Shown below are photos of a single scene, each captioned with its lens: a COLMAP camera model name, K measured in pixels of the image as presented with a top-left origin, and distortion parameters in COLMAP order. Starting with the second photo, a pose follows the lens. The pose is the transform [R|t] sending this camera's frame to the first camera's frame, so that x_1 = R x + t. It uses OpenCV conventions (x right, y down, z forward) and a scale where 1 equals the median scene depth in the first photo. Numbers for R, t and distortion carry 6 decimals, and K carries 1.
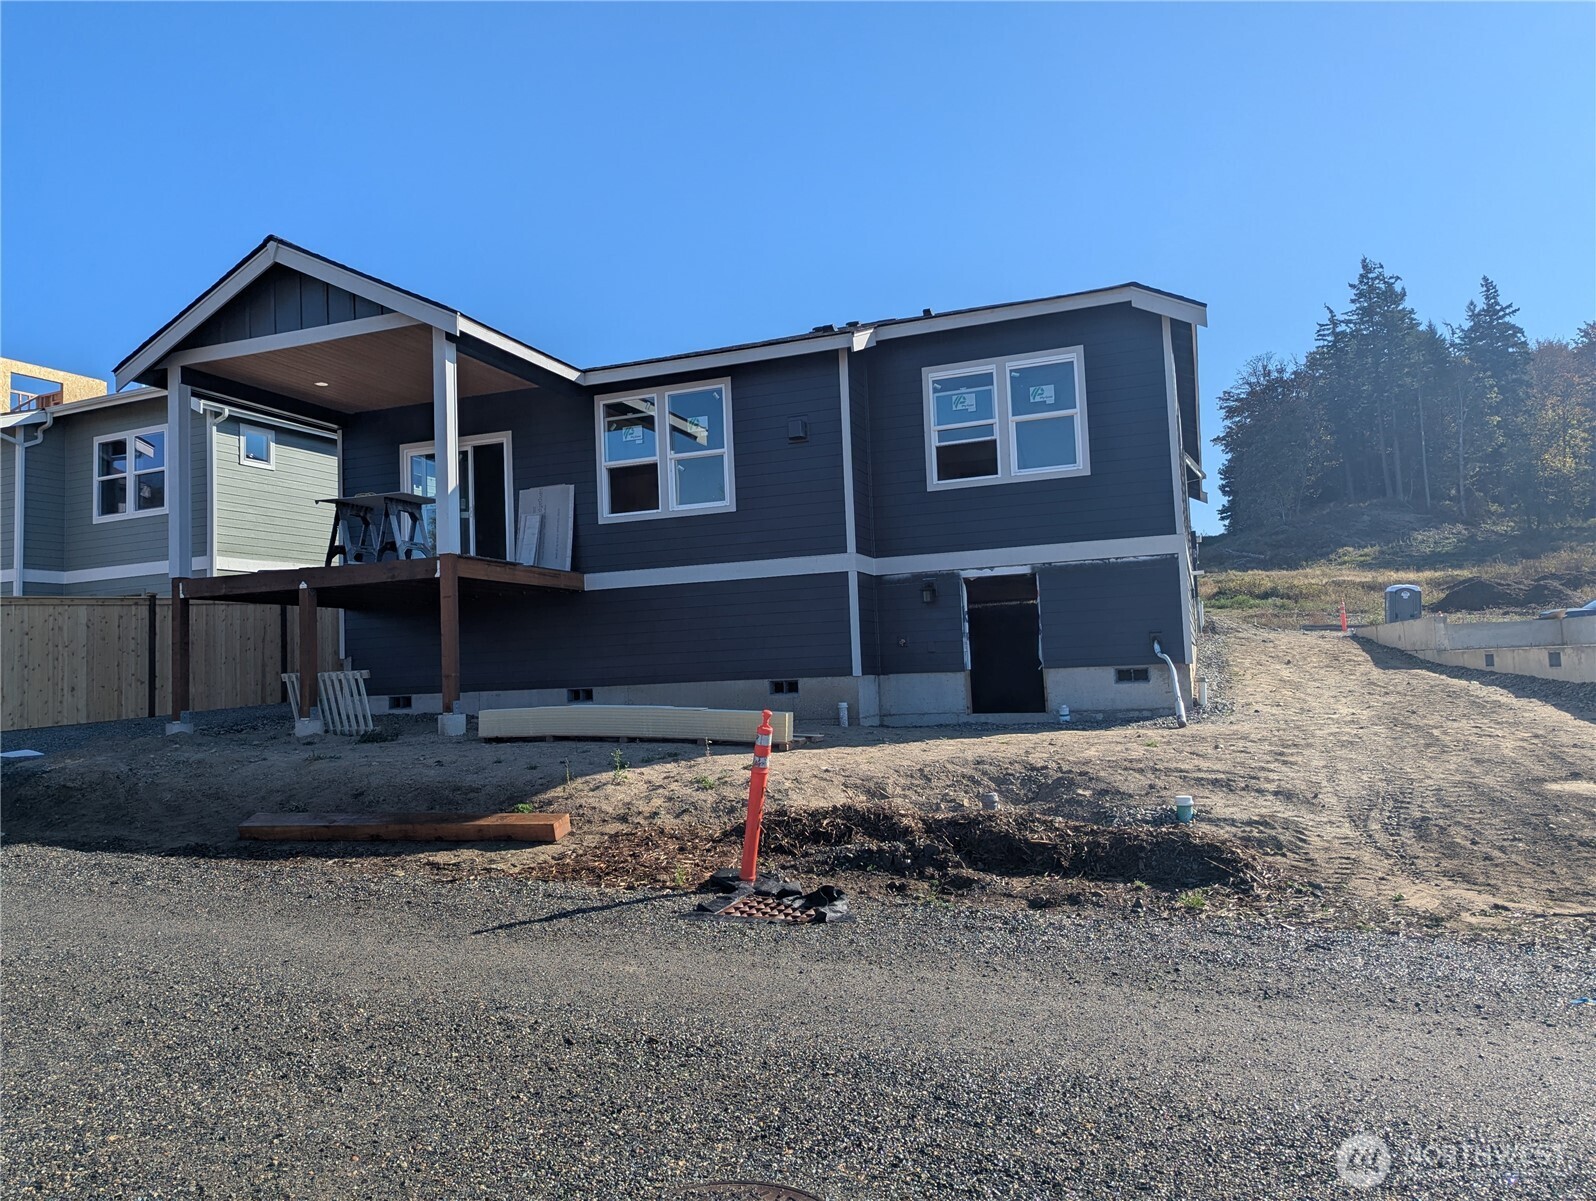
lens RADIAL K [[1073.7, 0, 793.8], [0, 1073.7, 600.1], [0, 0, 1]] dist [0.031041, 0.001188]
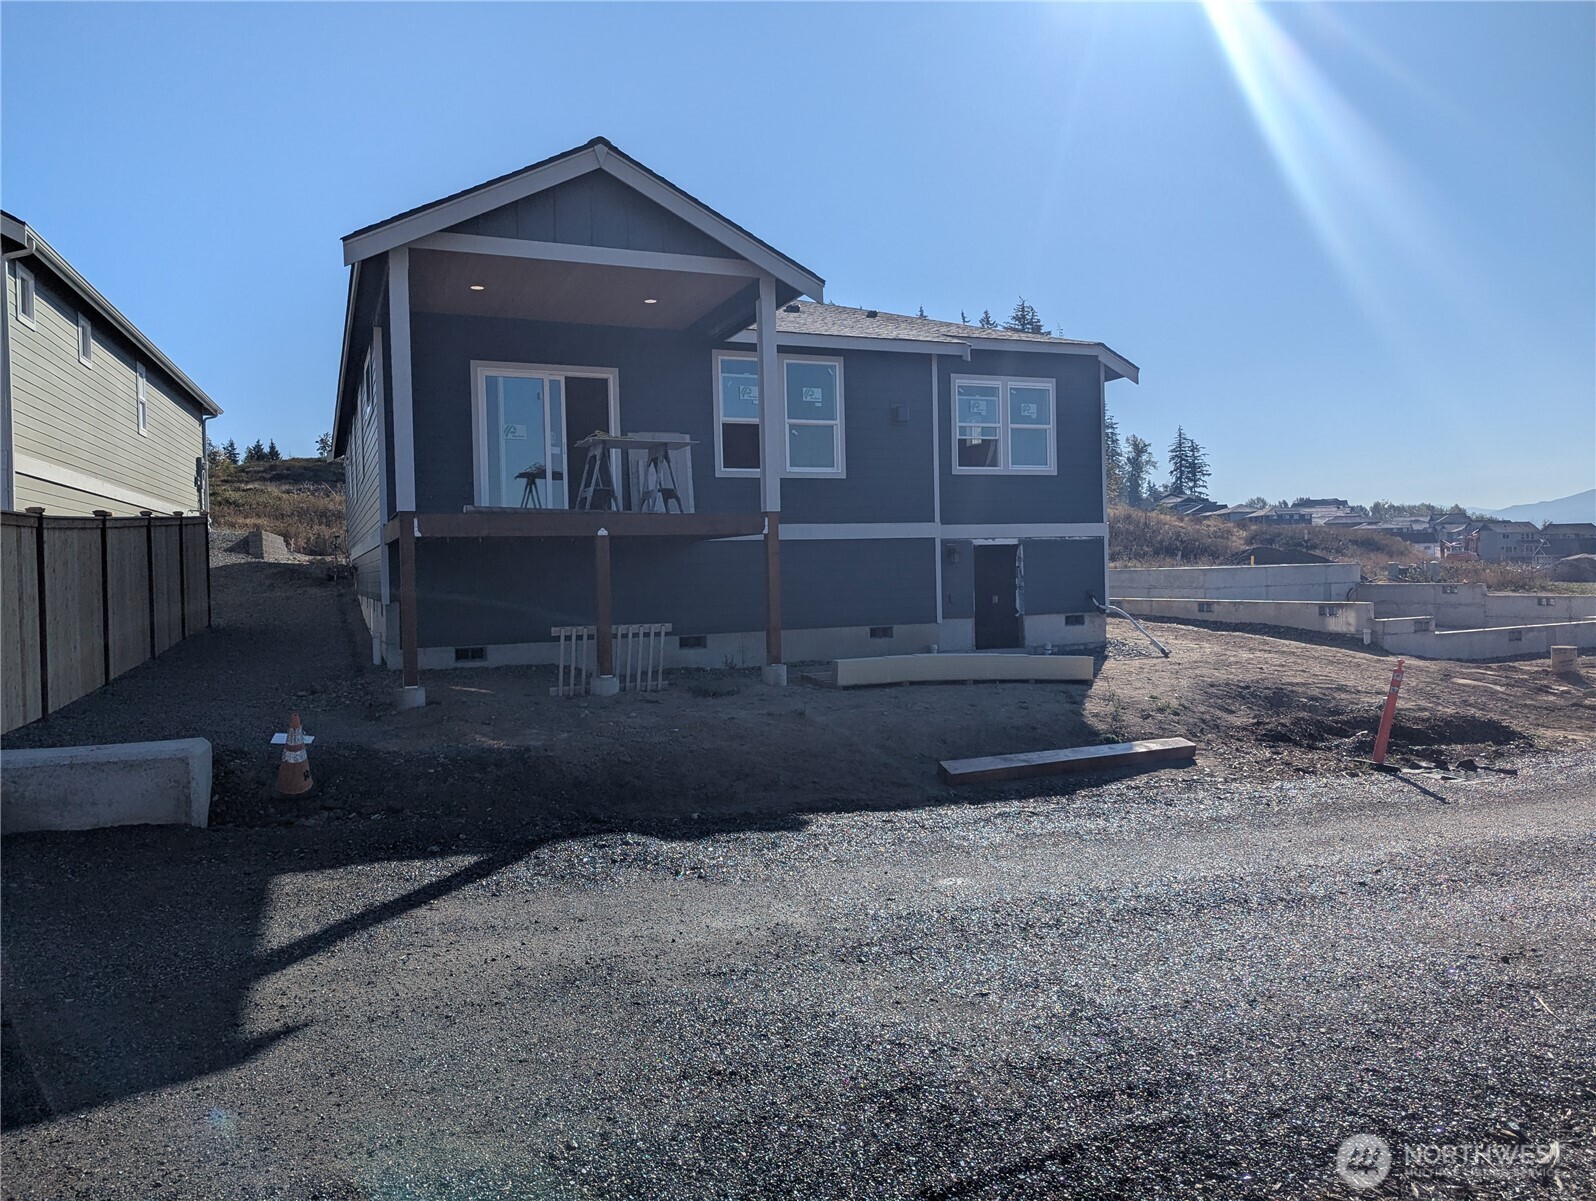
lens RADIAL K [[1073.7, 0, 798.3], [0, 1073.7, 596.2], [0, 0, 1]] dist [0.031041, 0.001188]
pose [[0.737064, 0.005559, 0.675800, -0.874930], [-0.051996, 0.997469, 0.048504, -0.011163], [-0.673820, -0.070890, 0.735487, 0.194354]]
